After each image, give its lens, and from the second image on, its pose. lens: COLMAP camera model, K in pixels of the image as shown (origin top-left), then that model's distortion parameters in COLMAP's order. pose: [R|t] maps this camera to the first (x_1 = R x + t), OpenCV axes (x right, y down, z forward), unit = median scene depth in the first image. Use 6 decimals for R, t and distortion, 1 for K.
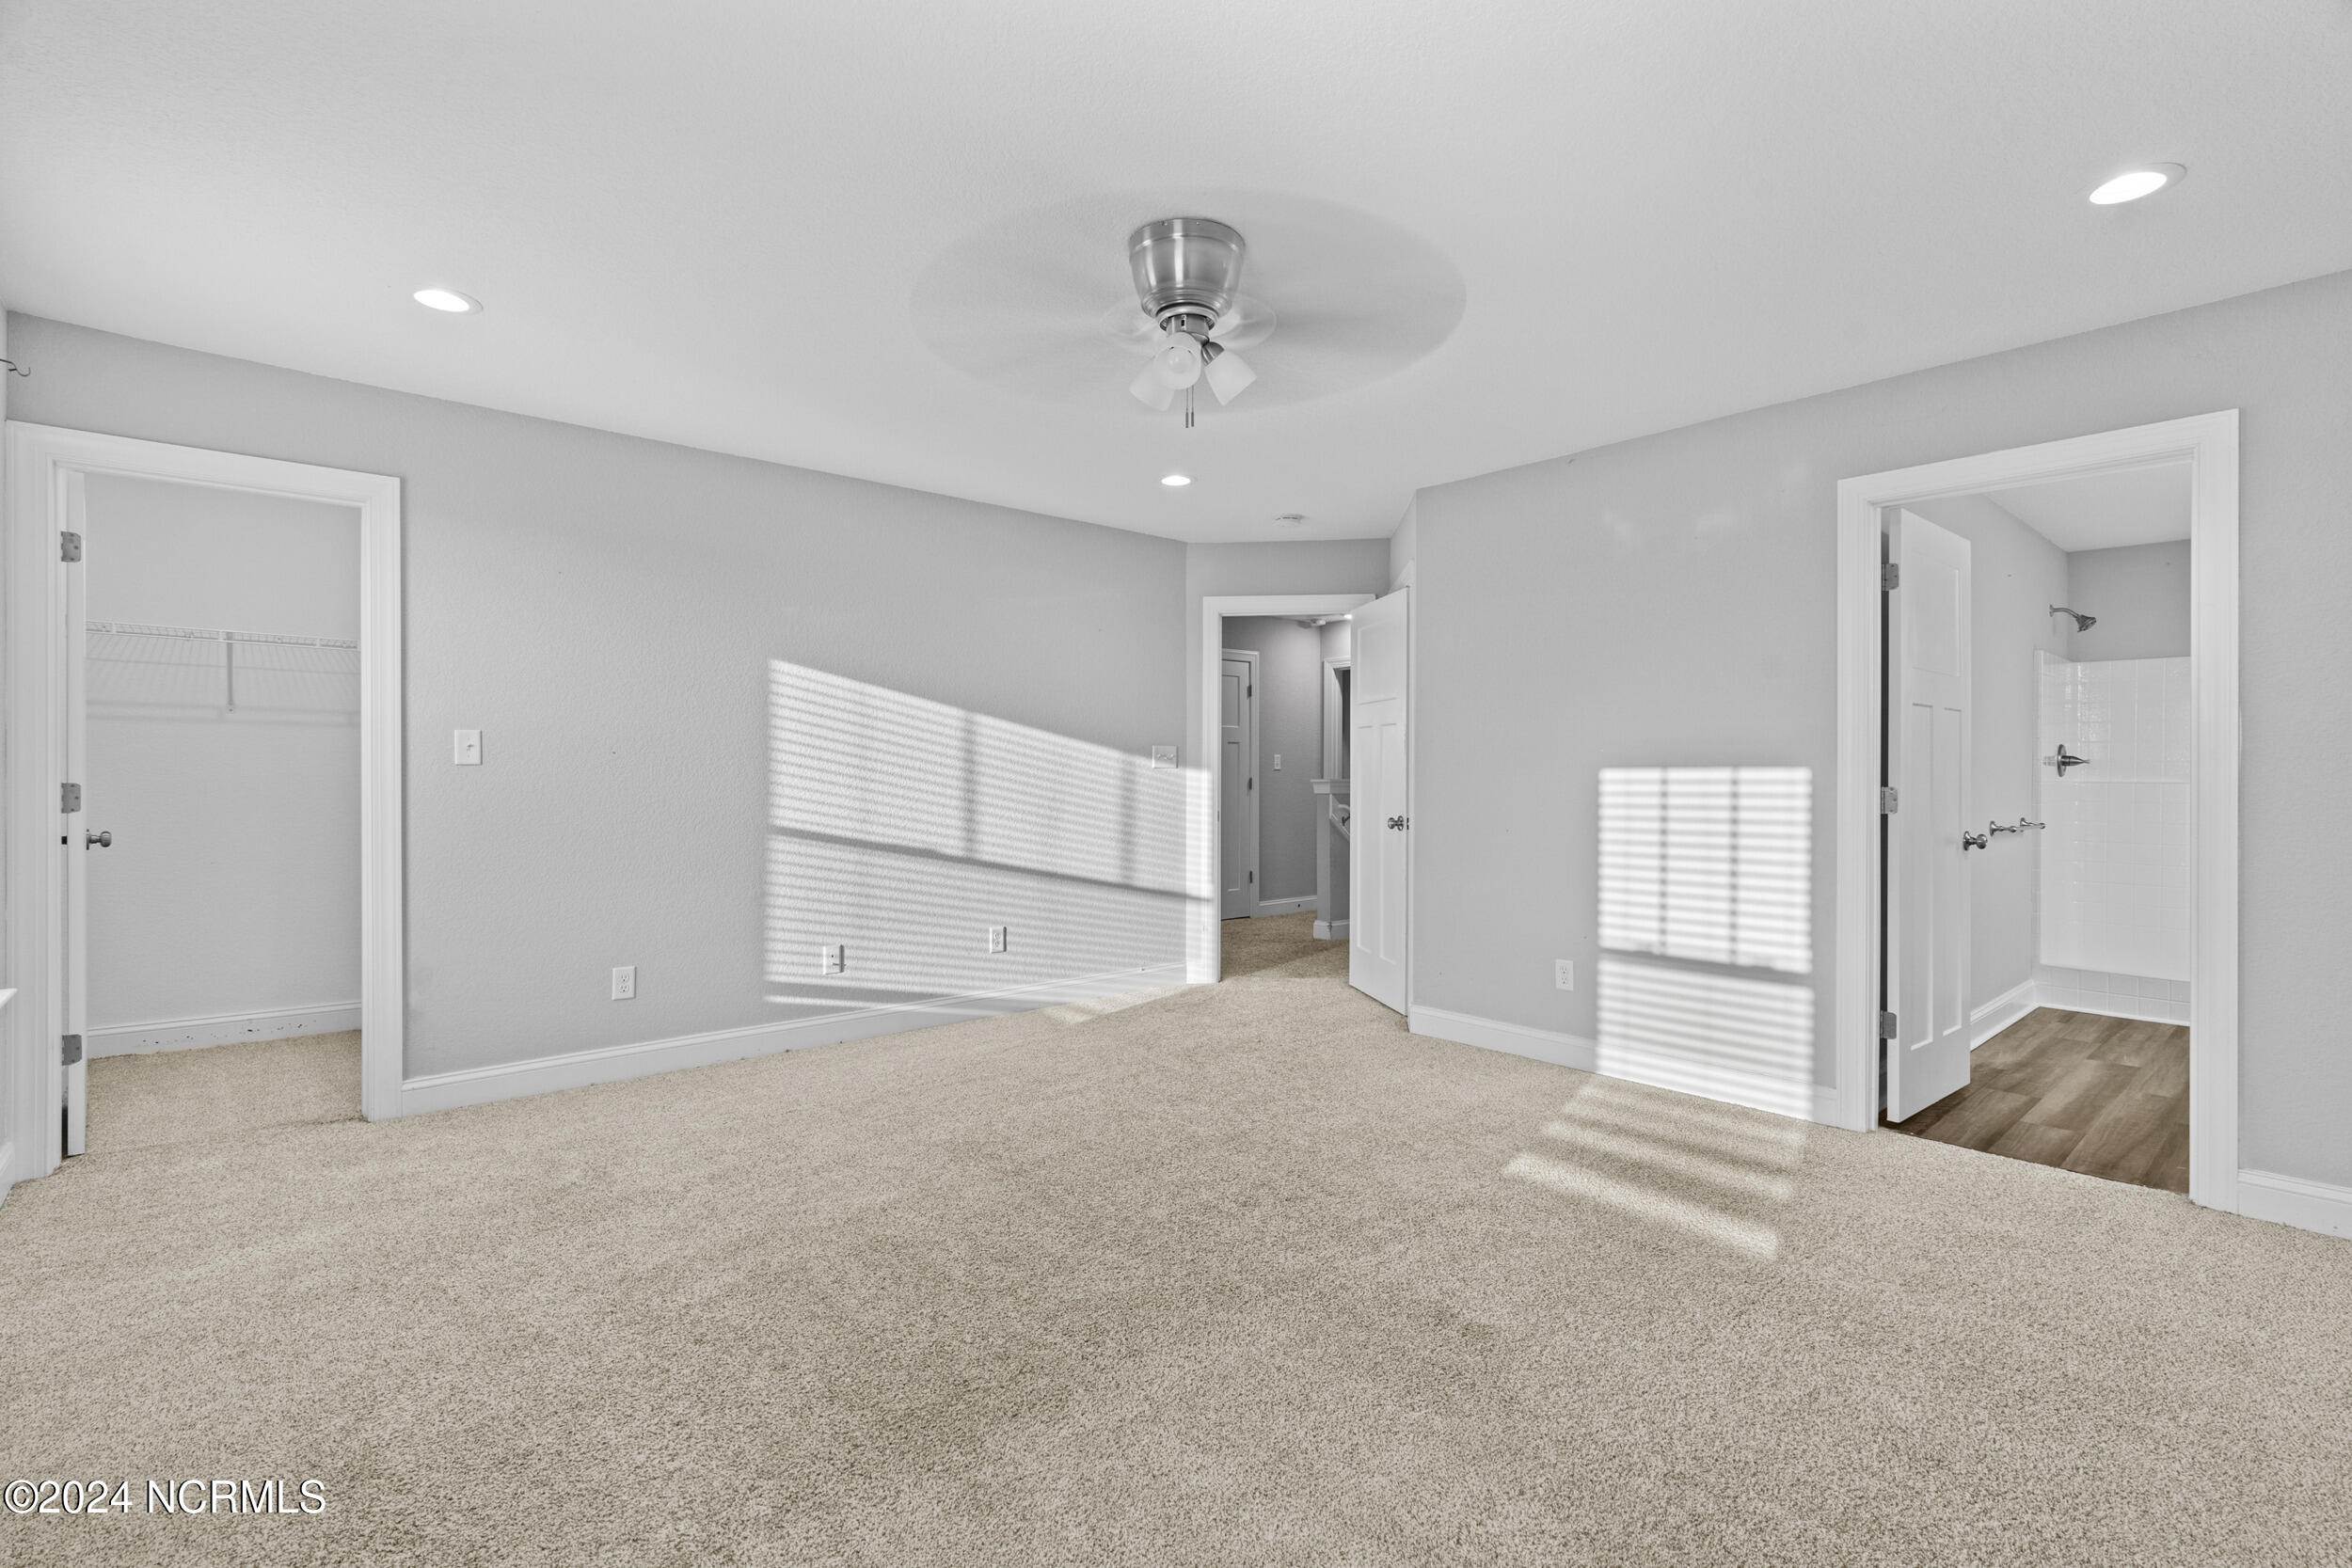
lens RADIAL K [[1080.0, 0, 1184.3], [0, 1080.0, 789.5], [0, 0, 1]] dist [-0.008024, 0.001969]
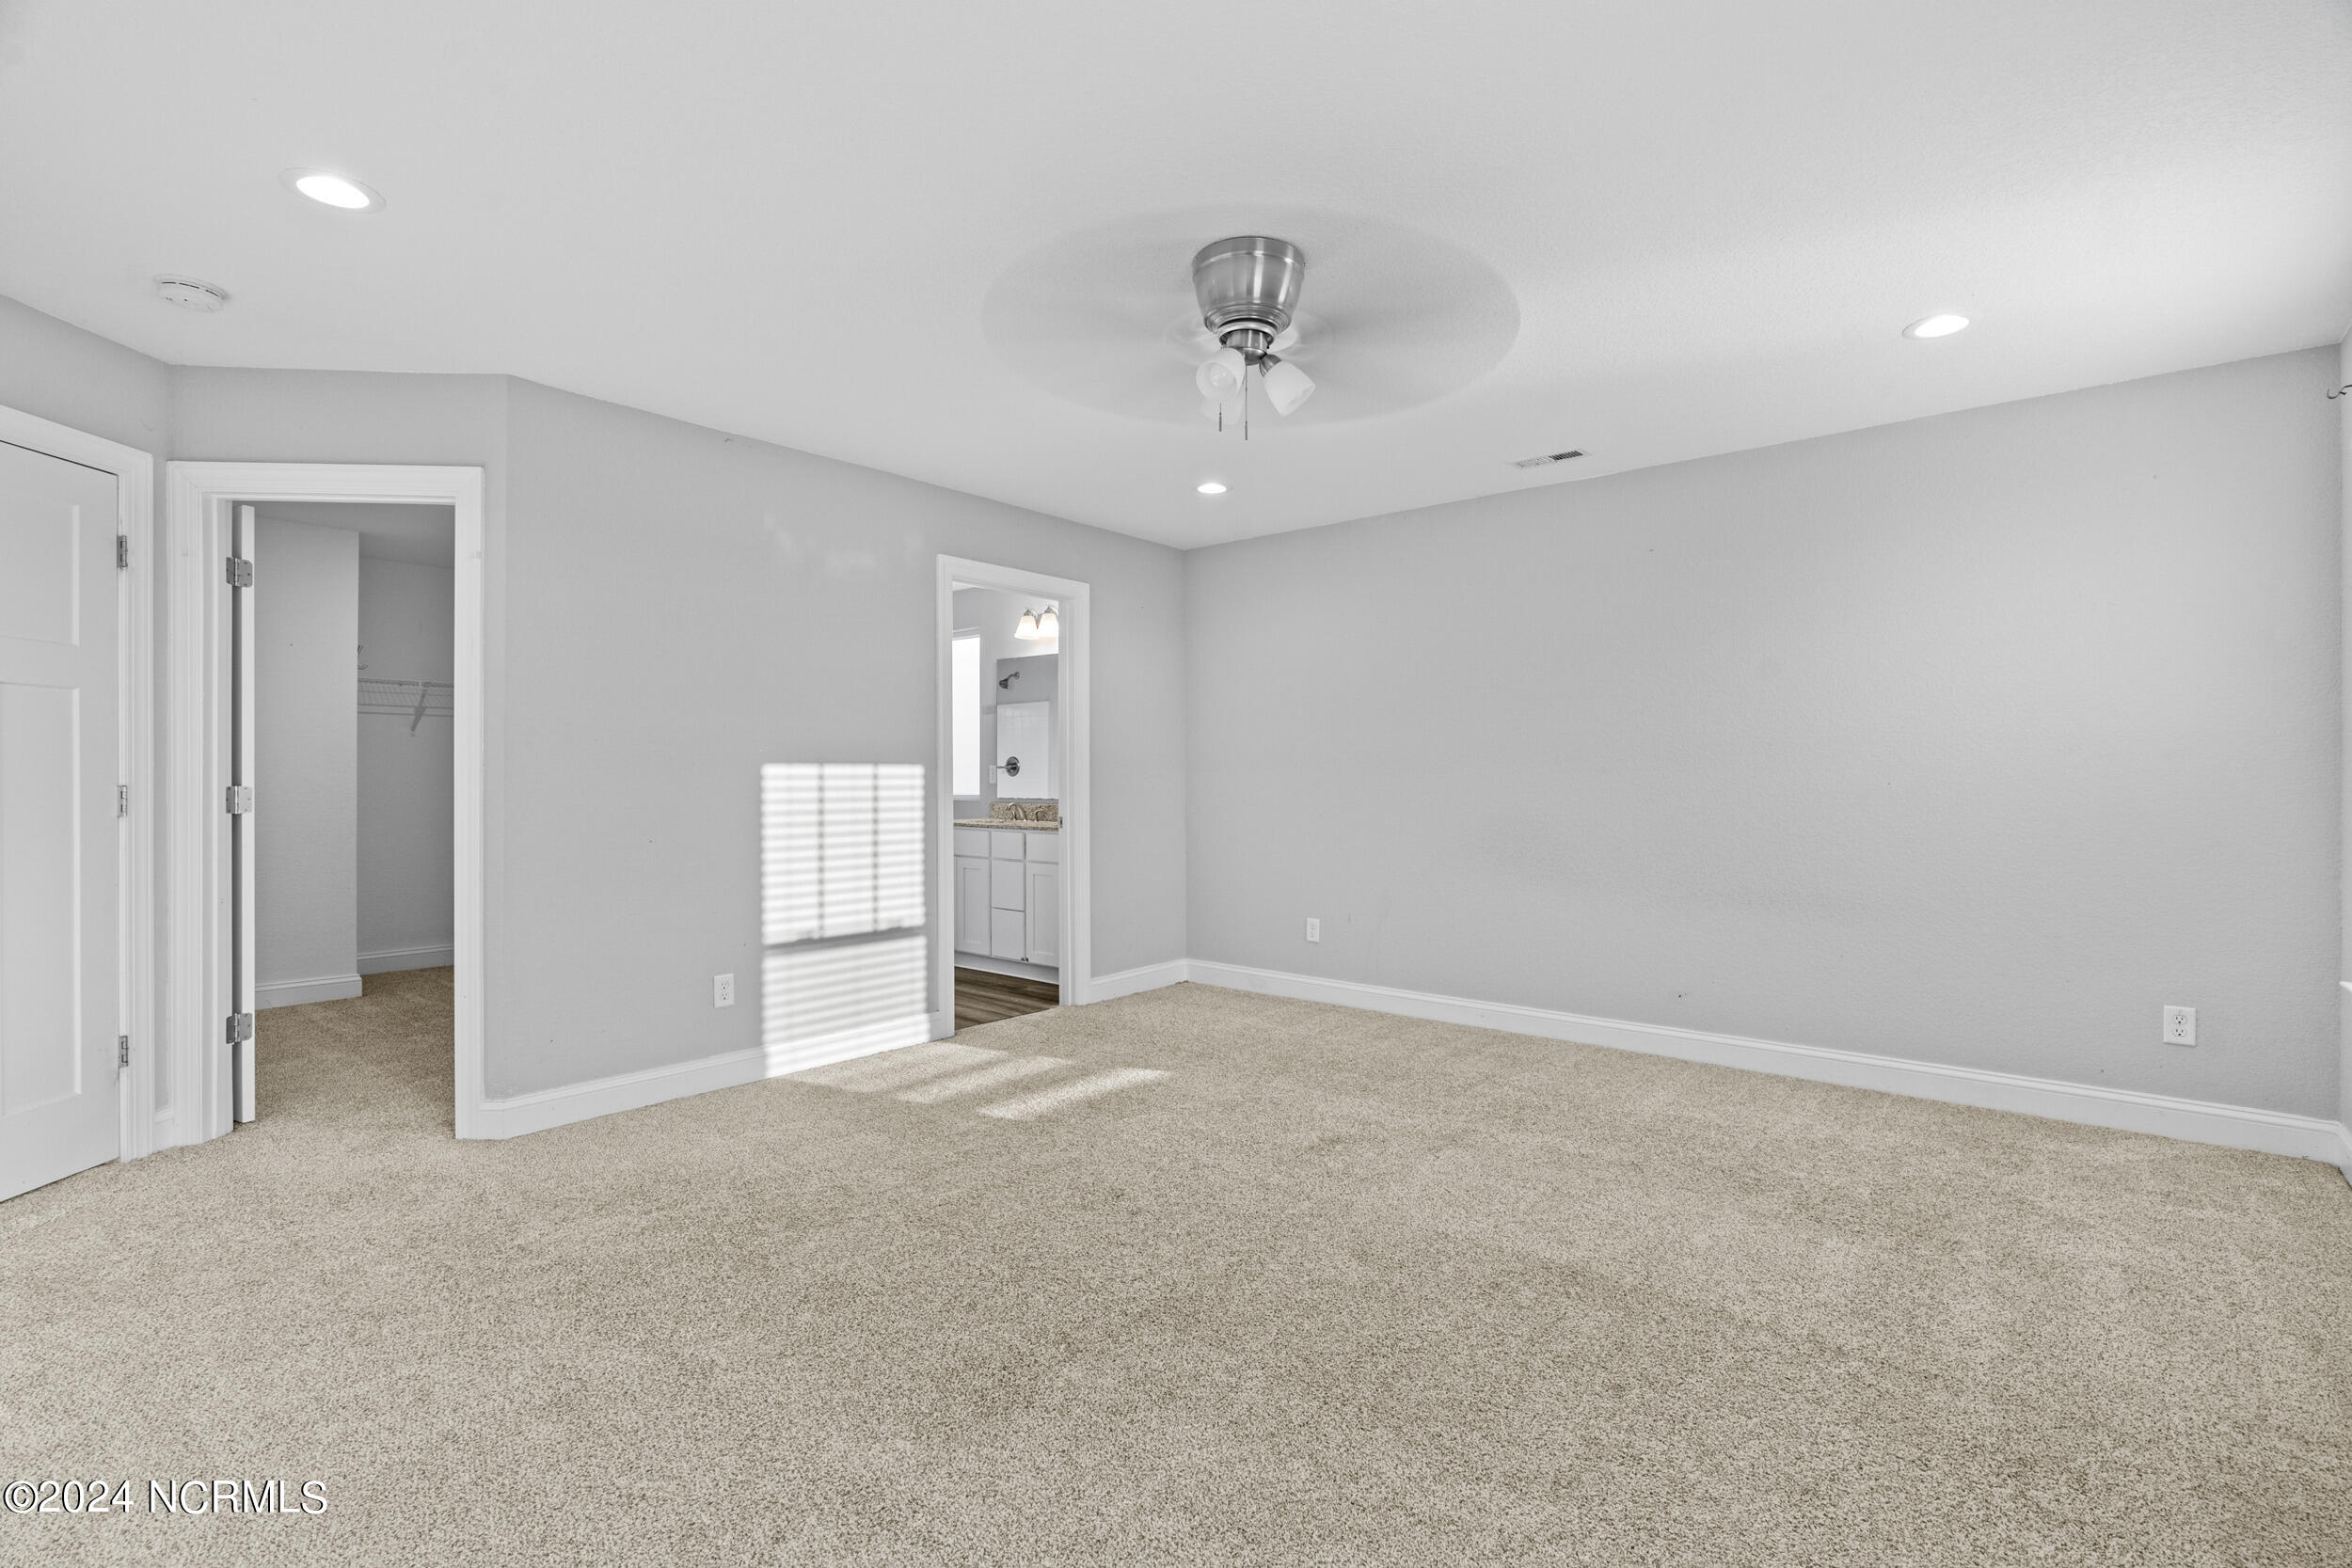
lens RADIAL K [[1080.0, 0, 1183.1], [0, 1080.0, 768.8], [0, 0, 1]] dist [-0.008024, 0.001969]
pose [[-0.160118, -0.007345, 0.987070, -0.675326], [0.000711, 0.999971, 0.007557, -0.023298], [-0.987098, 0.001911, -0.160109, 0.815904]]
